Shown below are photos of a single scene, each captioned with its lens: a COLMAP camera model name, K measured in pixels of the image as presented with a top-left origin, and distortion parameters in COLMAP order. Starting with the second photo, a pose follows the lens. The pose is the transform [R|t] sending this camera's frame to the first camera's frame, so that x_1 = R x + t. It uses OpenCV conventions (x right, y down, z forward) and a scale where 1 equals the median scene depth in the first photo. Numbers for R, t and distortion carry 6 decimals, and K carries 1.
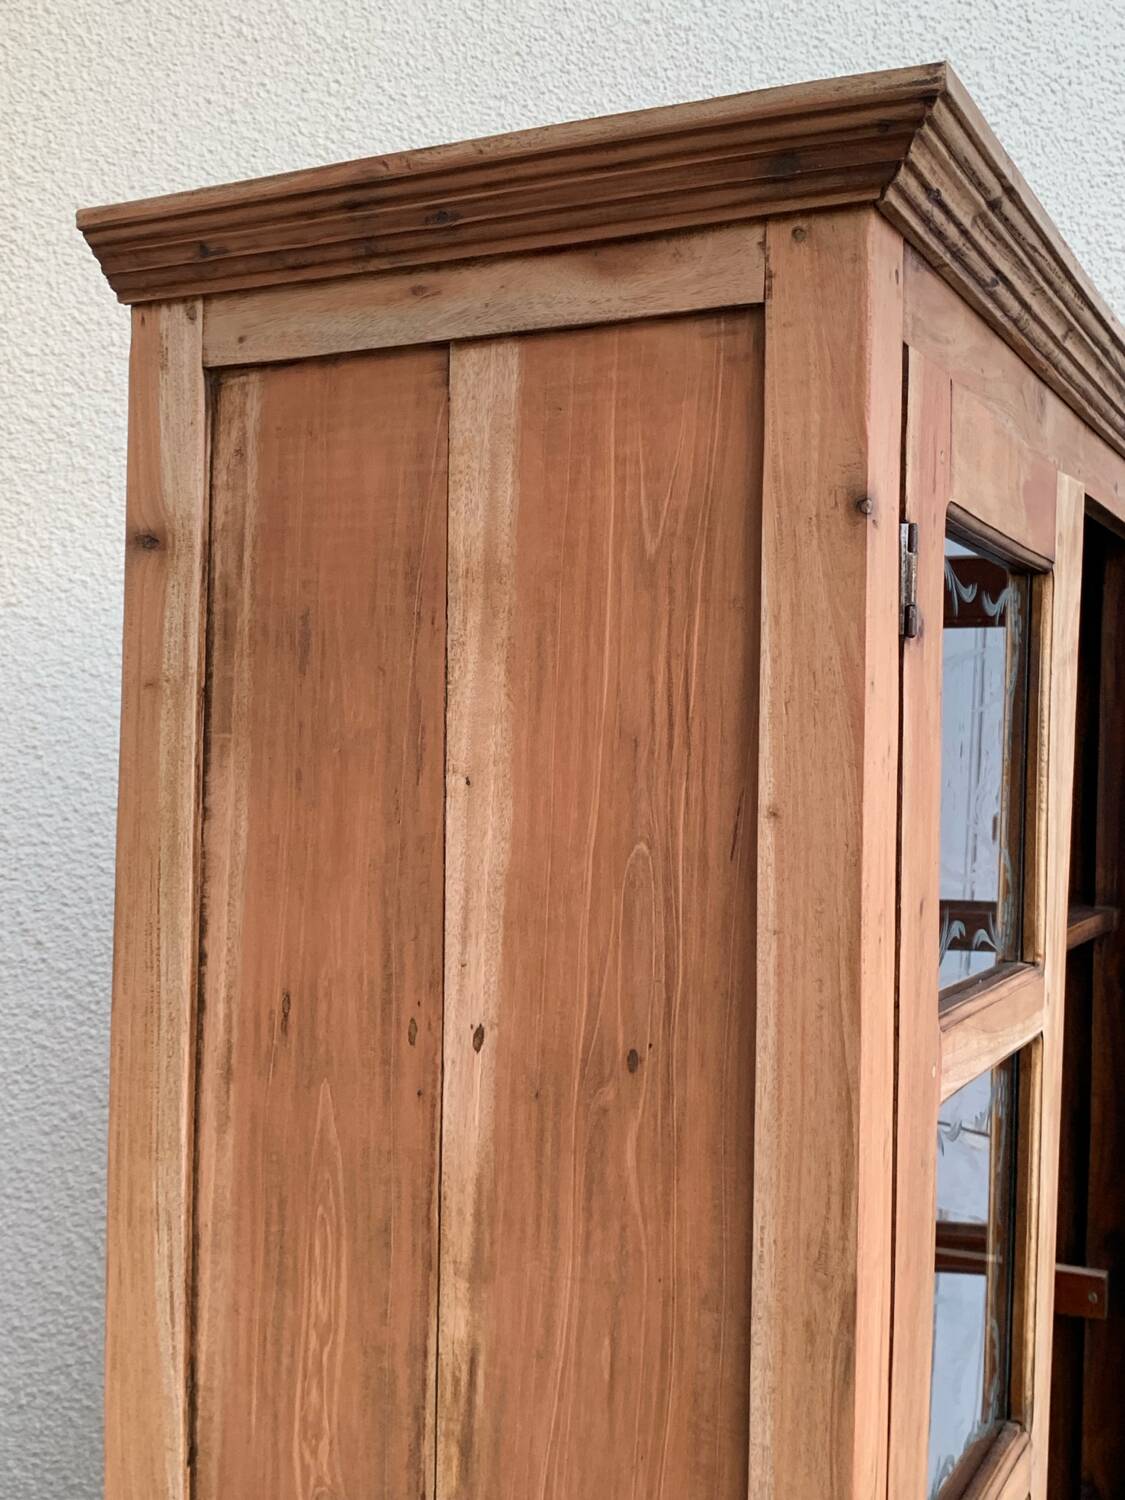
lens RADIAL K [[1687.6, 0, 568.3], [0, 1687.6, 745.6], [0, 0, 1]] dist [0.049711, 0.000000]
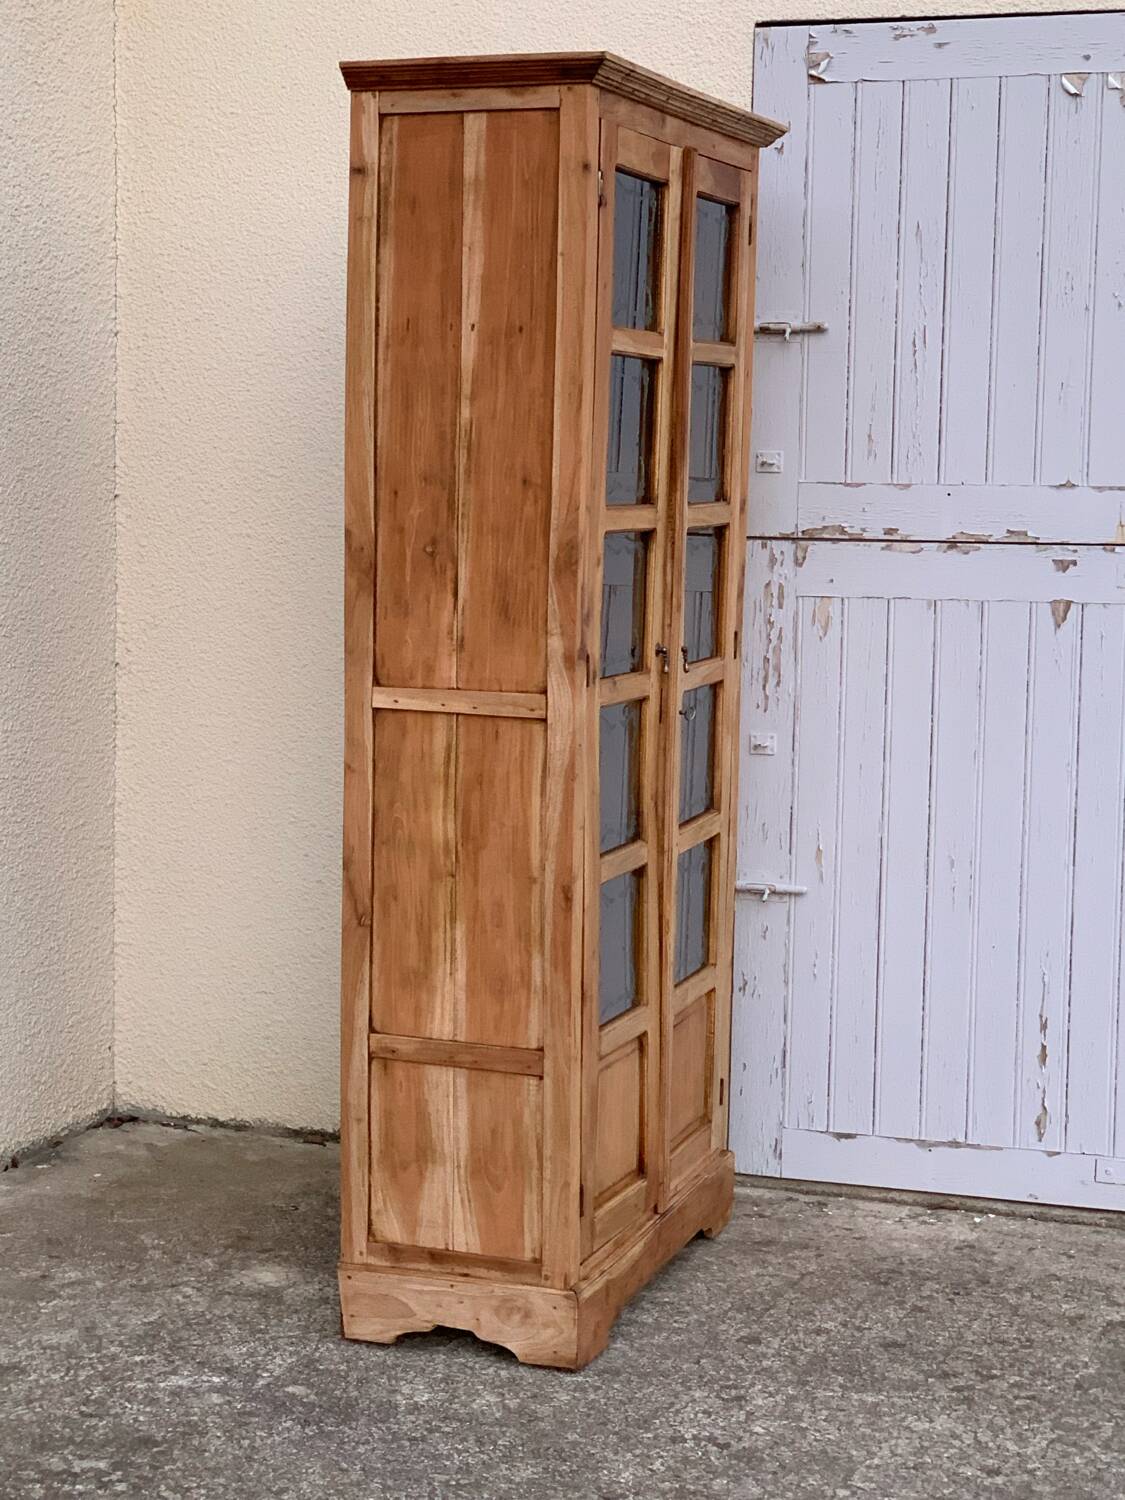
lens RADIAL K [[2731.3, 0, 513.2], [0, 2731.3, 722.7], [0, 0, 1]] dist [0.062516, 0.000000]
pose [[0.995578, -0.005255, 0.093793, -0.474245], [-0.004578, 0.994533, 0.104318, 0.379825], [-0.093829, -0.104286, 0.990111, -4.330391]]
